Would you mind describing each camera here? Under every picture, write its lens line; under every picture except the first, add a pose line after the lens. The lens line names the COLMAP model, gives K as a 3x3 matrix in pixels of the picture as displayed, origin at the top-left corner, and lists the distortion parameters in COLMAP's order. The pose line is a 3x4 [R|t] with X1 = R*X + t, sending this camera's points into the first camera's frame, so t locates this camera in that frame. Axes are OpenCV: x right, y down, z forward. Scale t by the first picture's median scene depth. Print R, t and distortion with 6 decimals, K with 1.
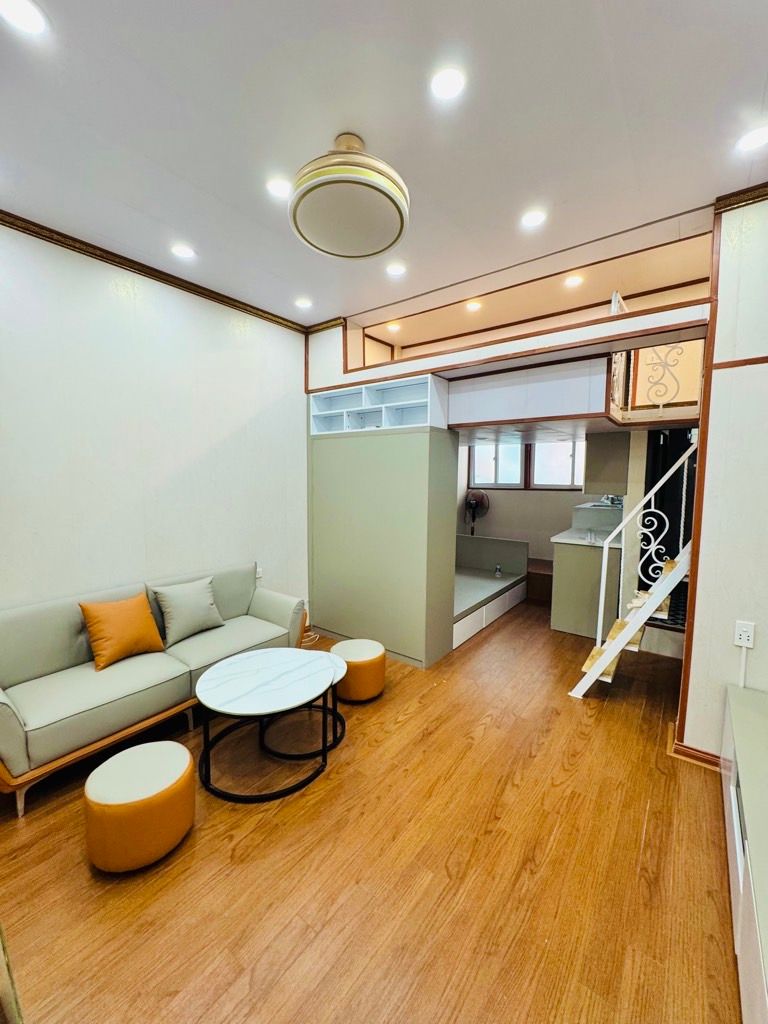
lens RADIAL K [[408.8, 0, 384.8], [0, 408.8, 512.4], [0, 0, 1]] dist [-0.003097, 0.000643]
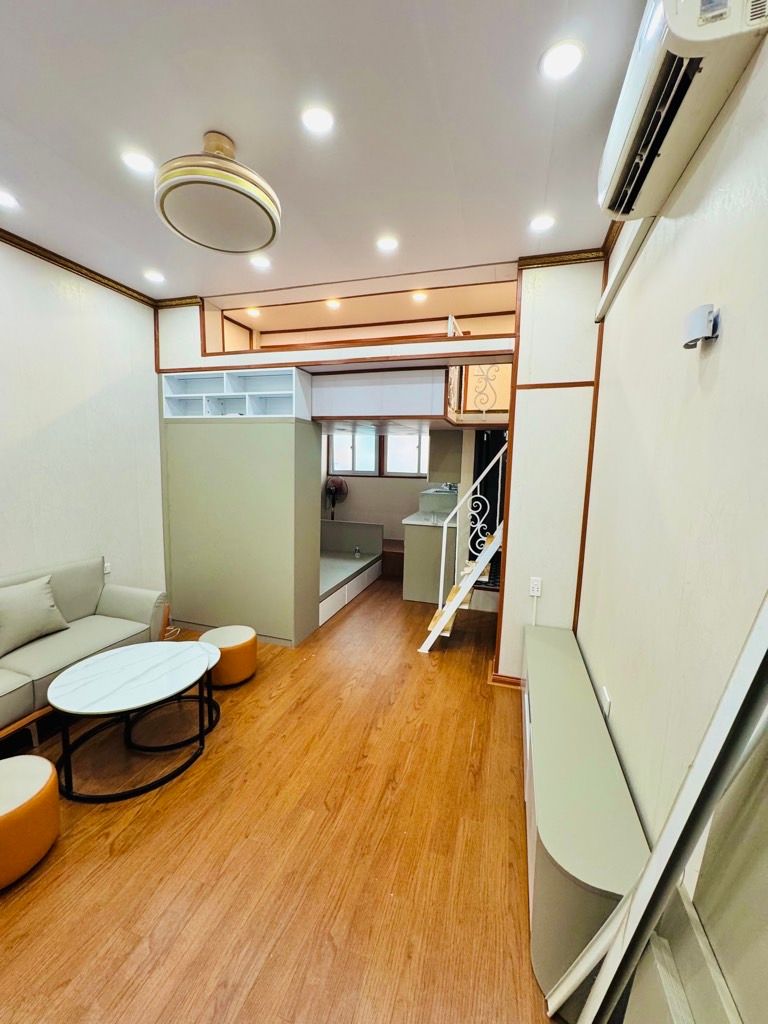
lens RADIAL K [[408.8, 0, 384.1], [0, 408.8, 511.8], [0, 0, 1]] dist [-0.003097, 0.000643]
pose [[0.940337, -0.022899, 0.339473, -0.048357], [0.010617, 0.999222, 0.037994, -0.008822], [-0.340079, -0.032123, 0.939848, -0.094189]]
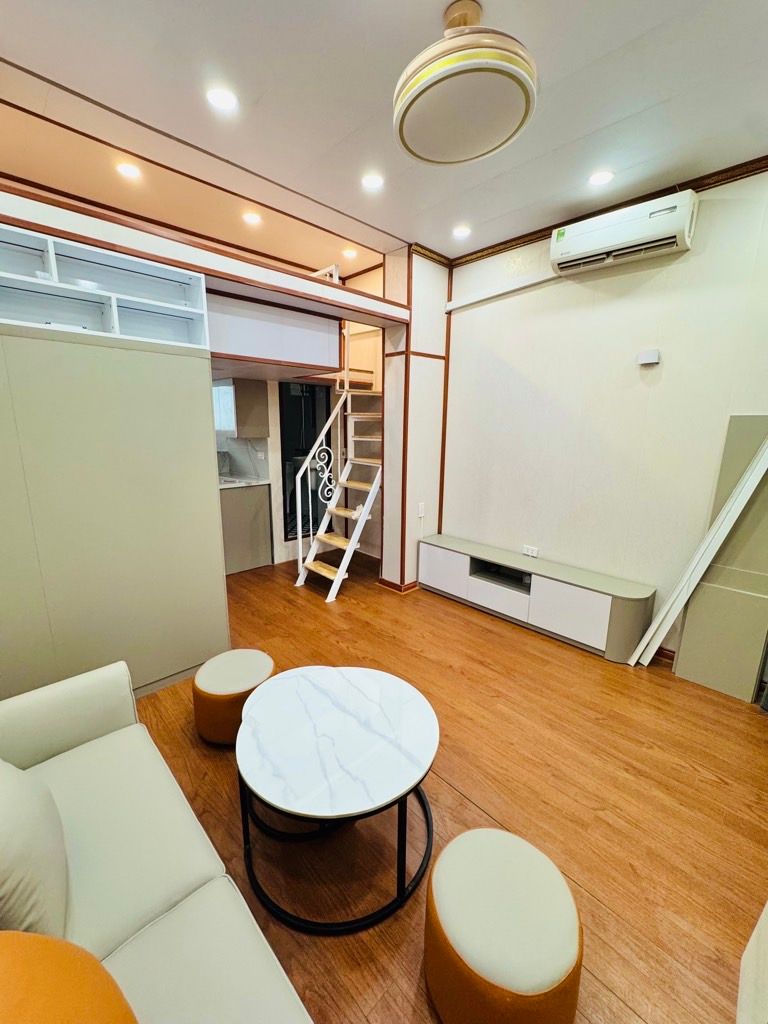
lens RADIAL K [[408.8, 0, 384.7], [0, 408.8, 512.3], [0, 0, 1]] dist [-0.003097, 0.000643]
pose [[0.151276, -0.213103, 0.965247, -0.813760], [0.079522, 0.975944, 0.203002, -0.067626], [-0.985288, 0.046049, 0.164583, 0.768716]]
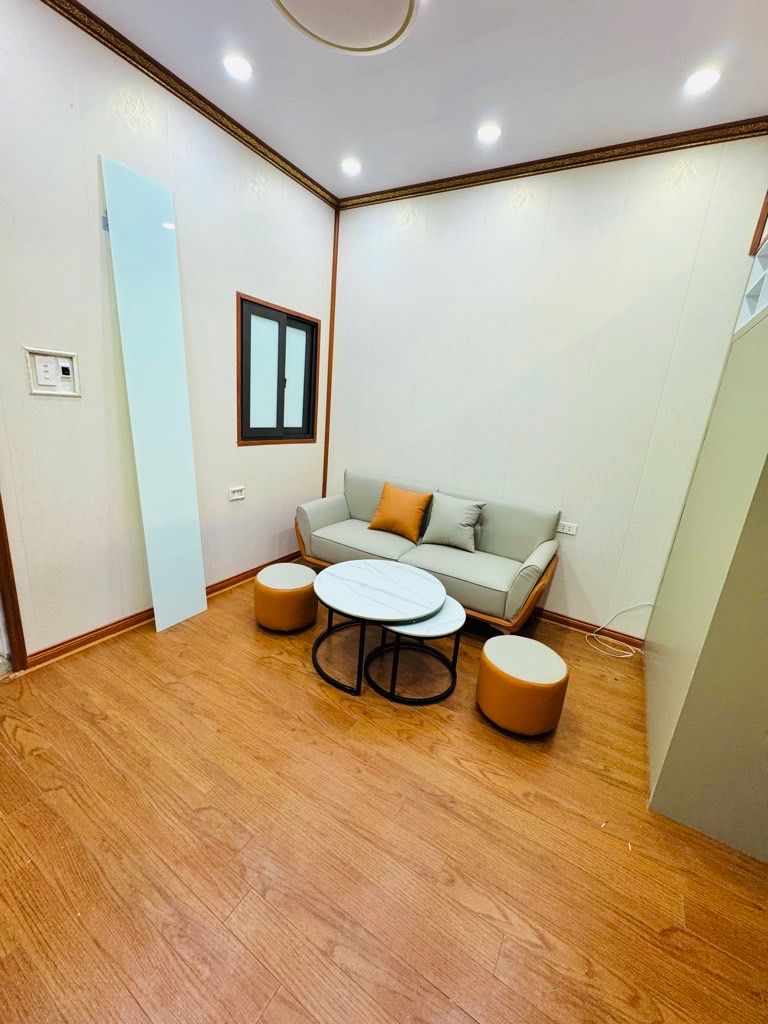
lens RADIAL K [[408.8, 0, 383.4], [0, 408.8, 511.3], [0, 0, 1]] dist [-0.003097, 0.000643]
pose [[0.107547, 0.264238, -0.958443, 0.605511], [-0.172833, 0.954324, 0.243709, -0.019377], [0.979062, 0.139440, 0.148304, 0.798375]]
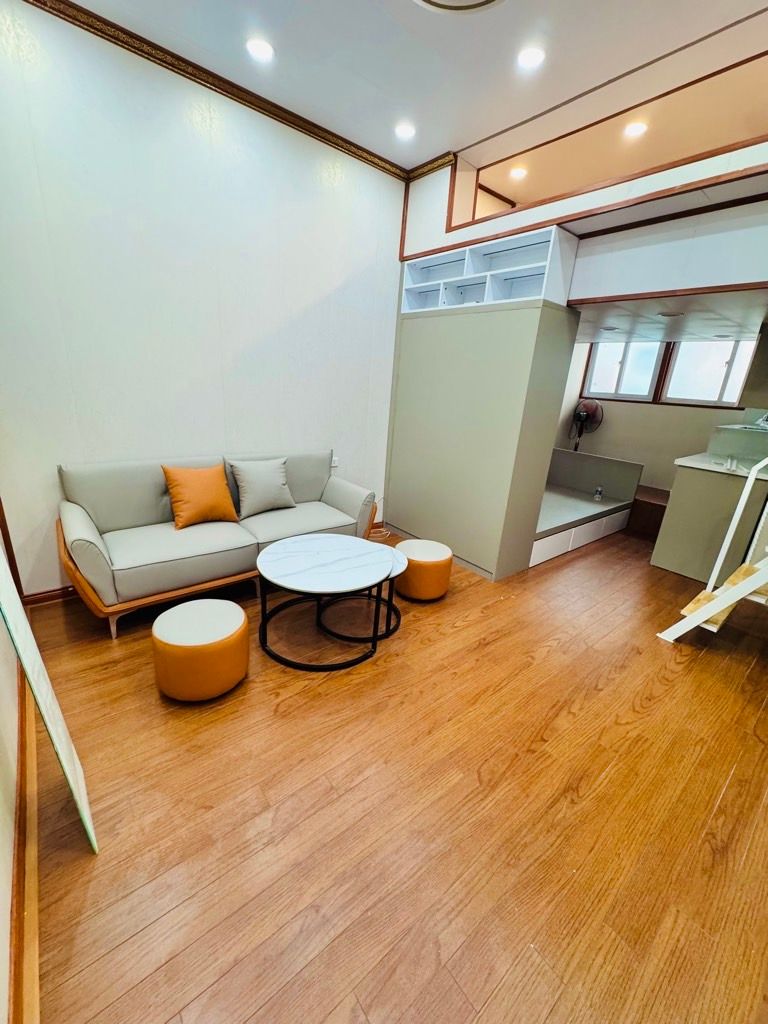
lens RADIAL K [[408.8, 0, 384.8], [0, 408.8, 512.0], [0, 0, 1]] dist [-0.003097, 0.000643]
pose [[0.969880, 0.132740, -0.204240, 0.035926], [-0.085944, 0.971030, 0.222967, 0.055790], [0.227920, -0.198698, 0.953190, 0.108569]]
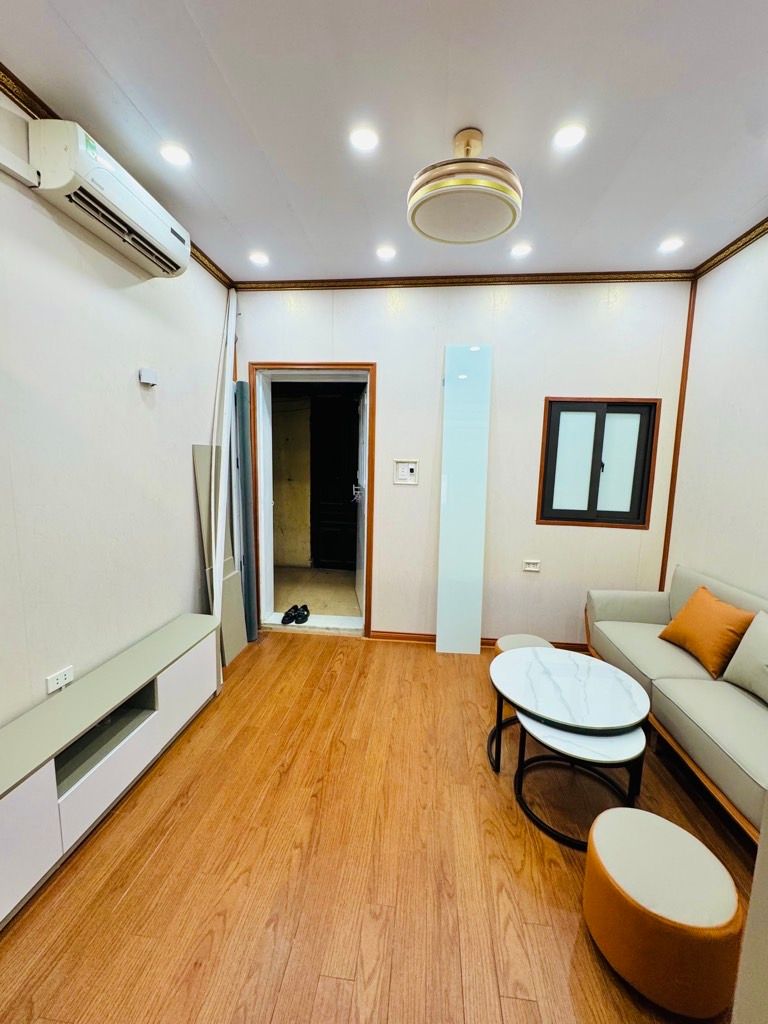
lens RADIAL K [[408.8, 0, 384.4], [0, 408.8, 510.6], [0, 0, 1]] dist [-0.003097, 0.000643]
pose [[-0.855605, 0.042292, -0.515898, 0.489206], [-0.071874, 0.977296, 0.199318, -0.117795], [0.512615, 0.207617, -0.833140, 1.413021]]
